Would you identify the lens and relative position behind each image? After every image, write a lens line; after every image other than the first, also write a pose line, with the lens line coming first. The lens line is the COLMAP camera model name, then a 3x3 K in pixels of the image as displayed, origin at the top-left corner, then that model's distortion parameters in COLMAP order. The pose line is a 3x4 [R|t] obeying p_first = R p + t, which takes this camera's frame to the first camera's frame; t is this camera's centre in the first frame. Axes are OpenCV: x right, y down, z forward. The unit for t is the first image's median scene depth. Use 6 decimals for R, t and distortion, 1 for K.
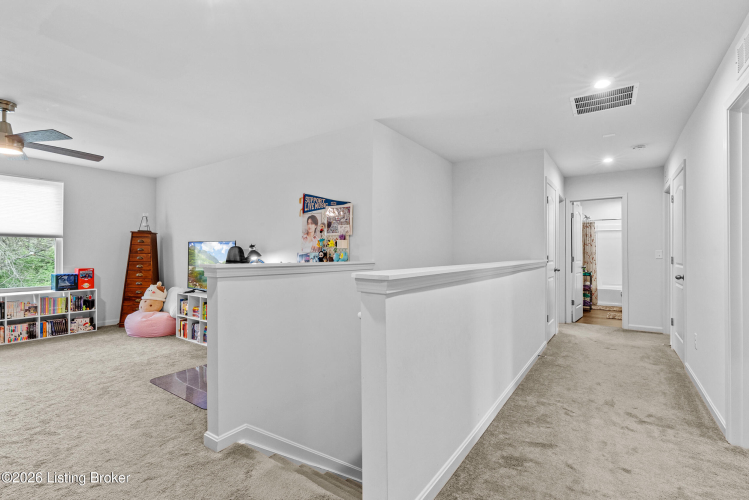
lens RADIAL K [[348.5, 0, 376.7], [0, 348.5, 254.1], [0, 0, 1]] dist [0.001030, 0.004599]
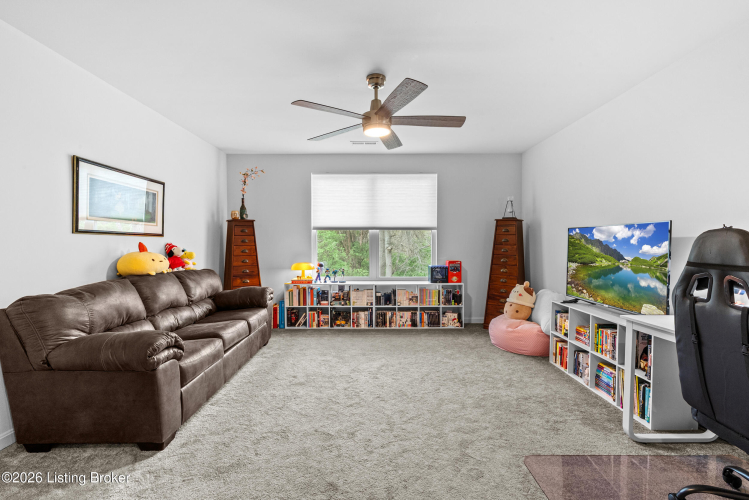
lens RADIAL K [[340.3, 0, 371.1], [0, 340.3, 249.8], [0, 0, 1]] dist [-0.015688, 0.000519]
pose [[0.573425, 0.011860, -0.819173, -0.216848], [0.001799, 0.999875, 0.015736, -0.004876], [0.819256, -0.010497, 0.573331, 0.300243]]
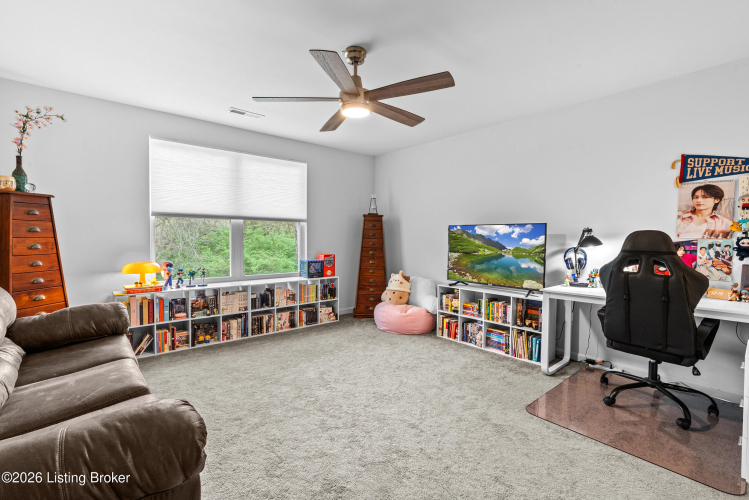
lens RADIAL K [[340.3, 0, 371.1], [0, 340.3, 249.8], [0, 0, 1]] dist [-0.015688, 0.000519]
pose [[0.969669, 0.010952, -0.244177, -0.527051], [-0.002967, 0.999449, 0.033046, -0.002253], [0.244404, -0.031319, 0.969167, 0.153326]]
